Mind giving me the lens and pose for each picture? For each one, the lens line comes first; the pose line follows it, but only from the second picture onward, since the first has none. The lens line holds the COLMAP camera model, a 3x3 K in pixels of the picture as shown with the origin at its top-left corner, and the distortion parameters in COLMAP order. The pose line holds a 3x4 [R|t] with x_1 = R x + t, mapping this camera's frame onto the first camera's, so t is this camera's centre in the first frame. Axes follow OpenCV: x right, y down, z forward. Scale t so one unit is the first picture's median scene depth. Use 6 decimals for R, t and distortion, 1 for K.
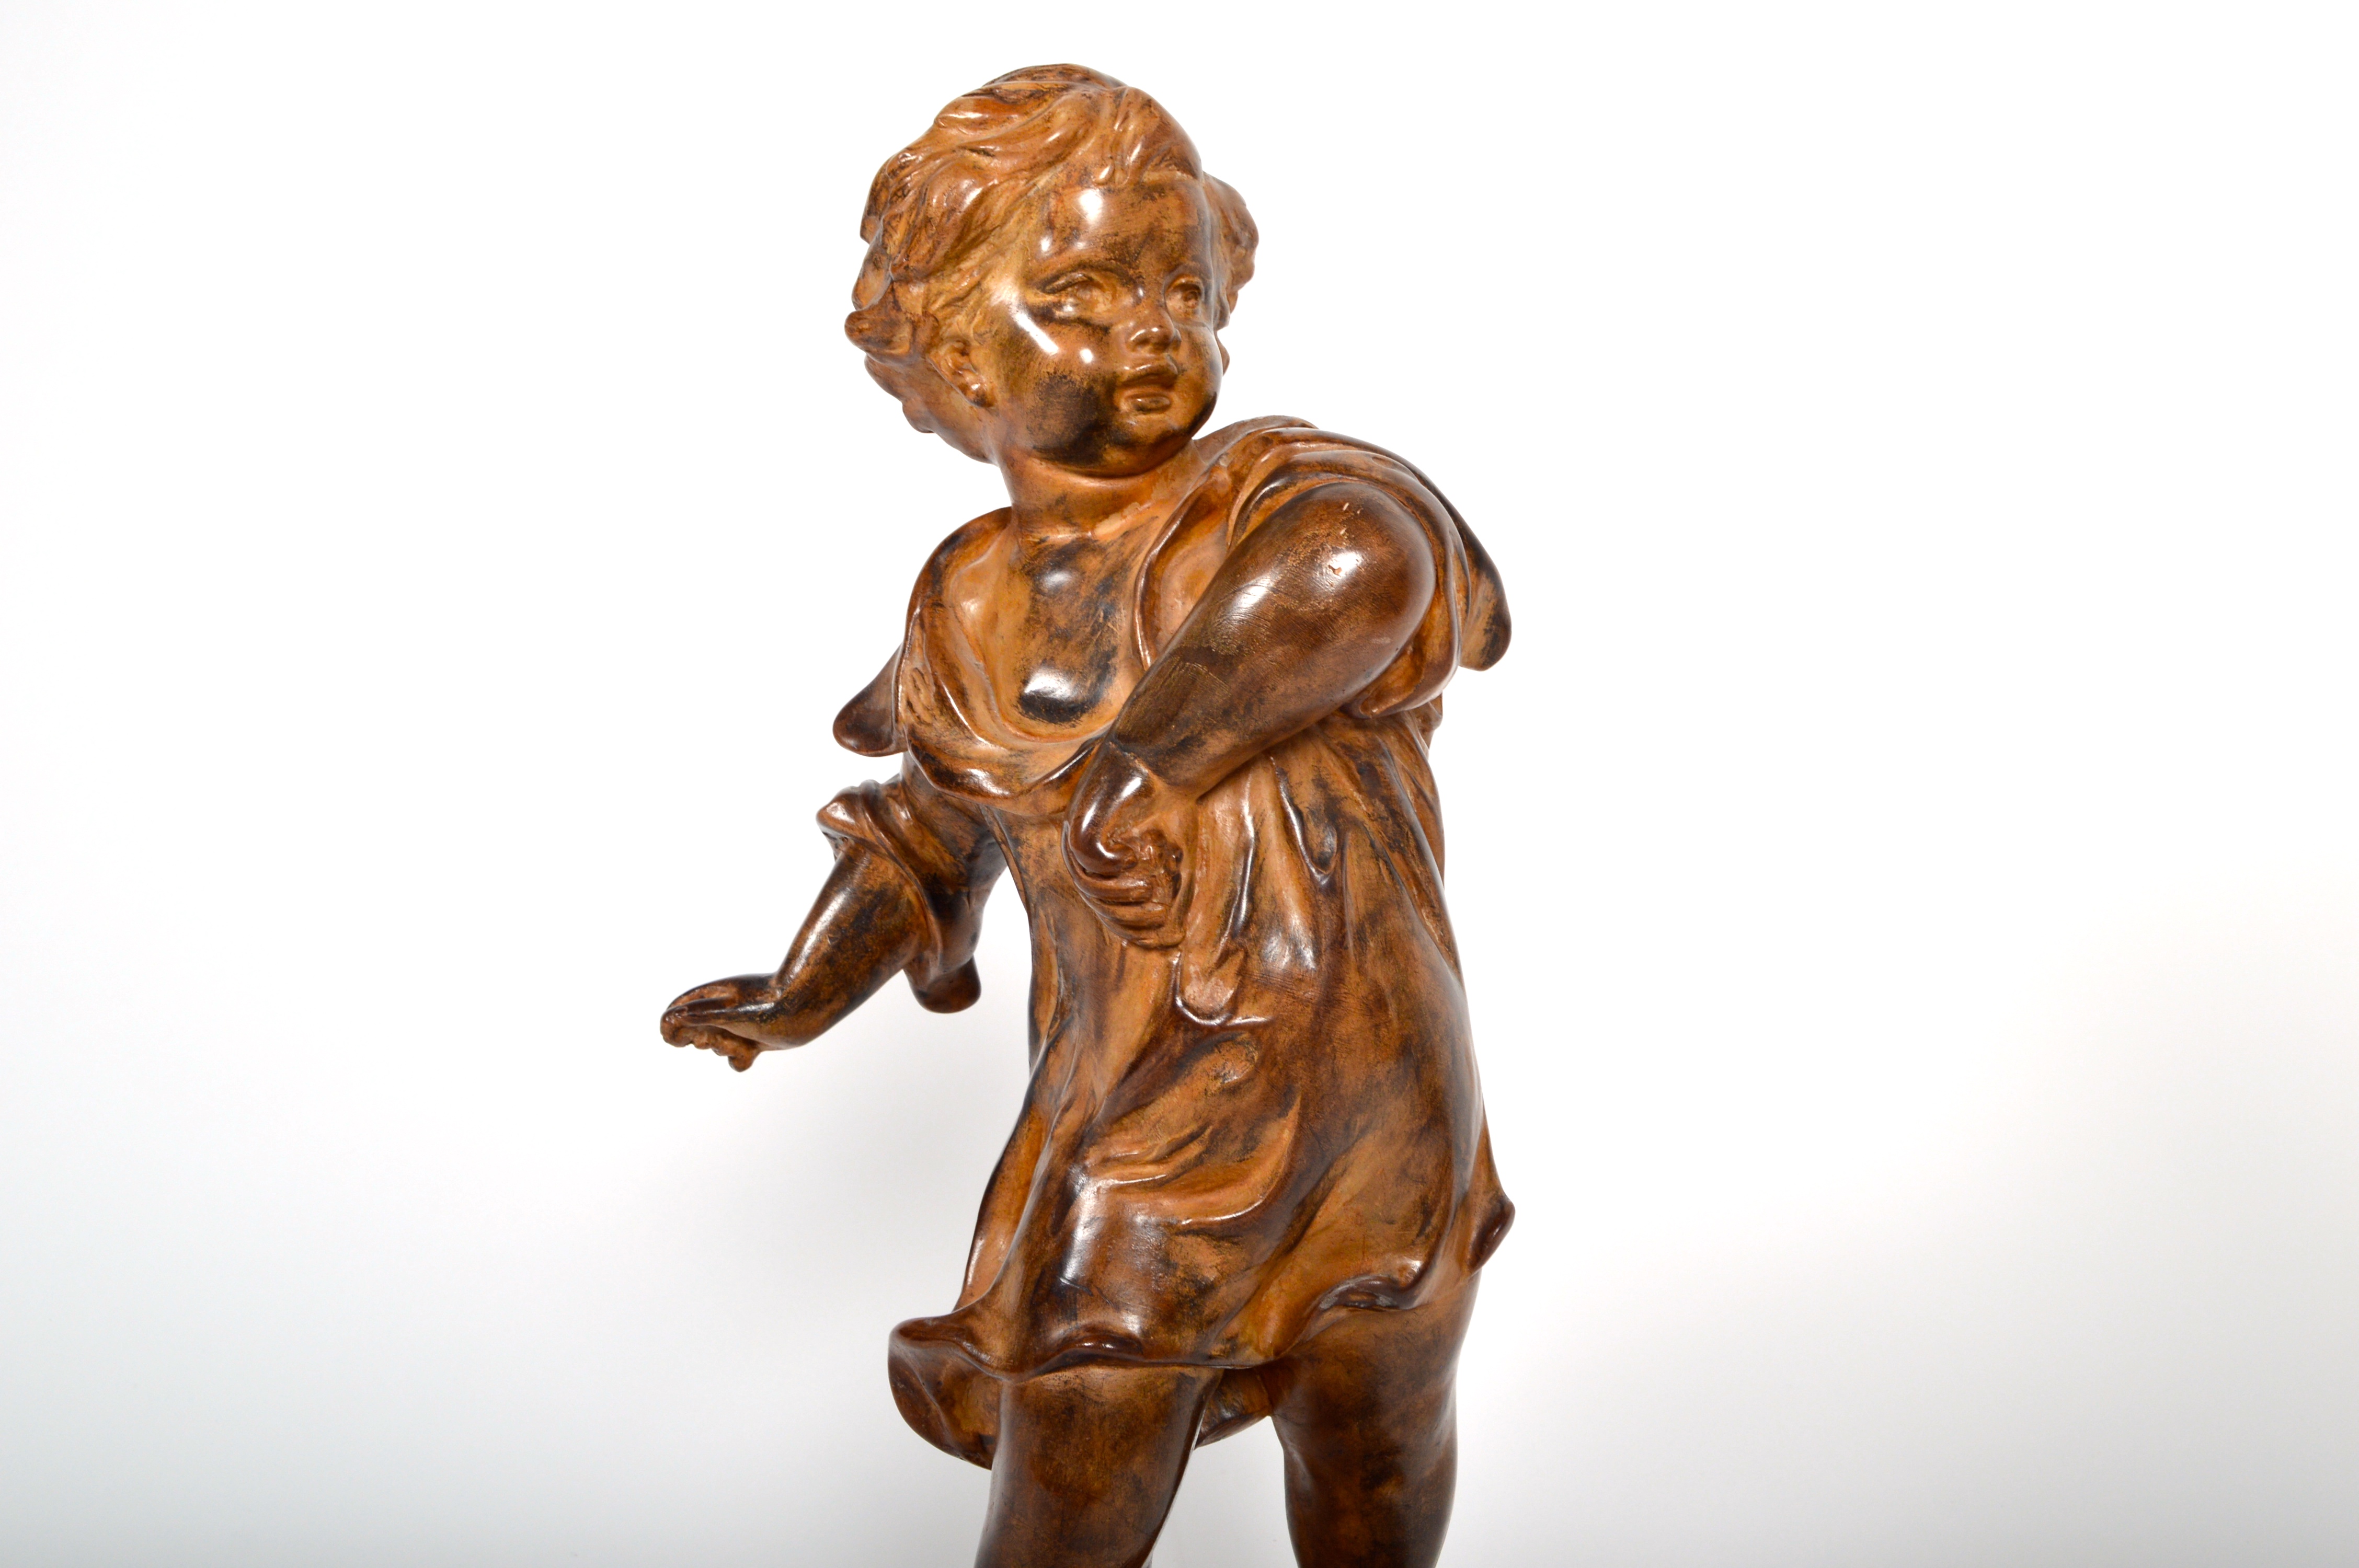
lens RADIAL K [[2264.5, 0, 1179.5], [0, 2264.5, 784.0], [0, 0, 1]] dist [0.000072, -0.000109]
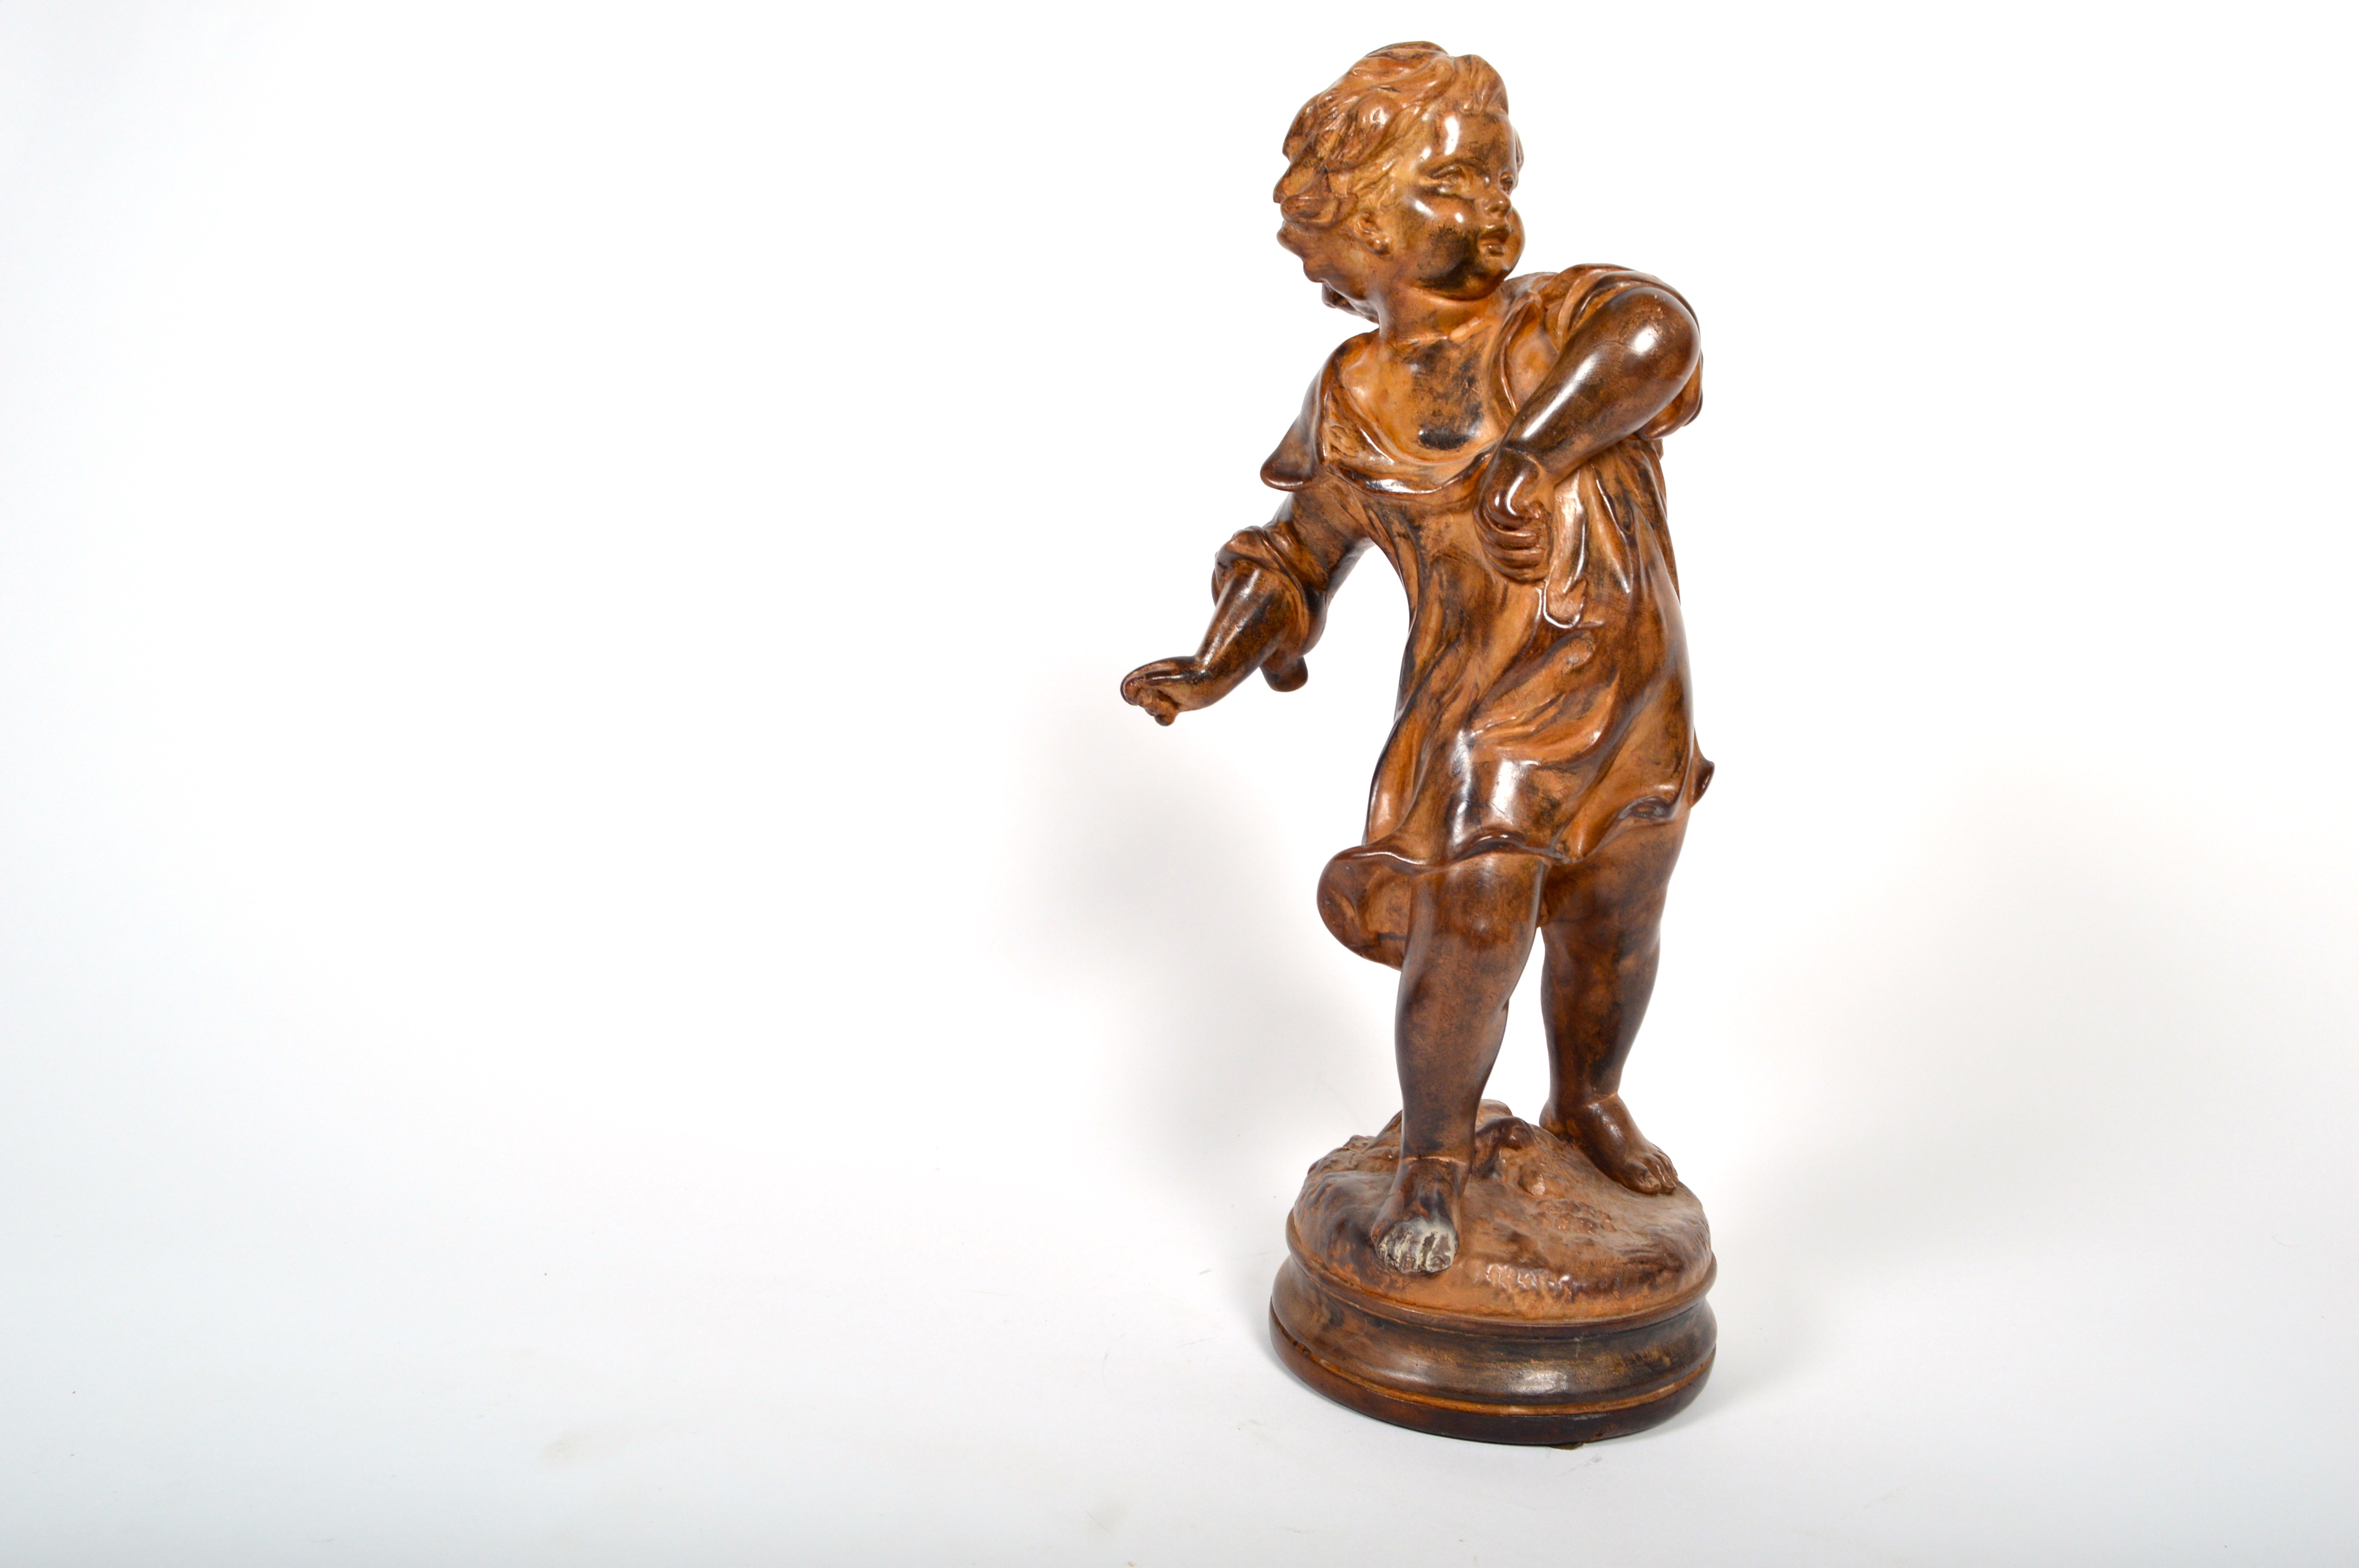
lens RADIAL K [[1910.0, 0, 1179.5], [0, 1910.0, 755.7], [0, 0, 1]] dist [-0.005378, -0.002160]
pose [[0.984992, -0.026616, 0.170535, -0.468691], [0.034626, 0.998424, -0.044165, 0.237477], [-0.169091, 0.049407, 0.984361, -0.262320]]
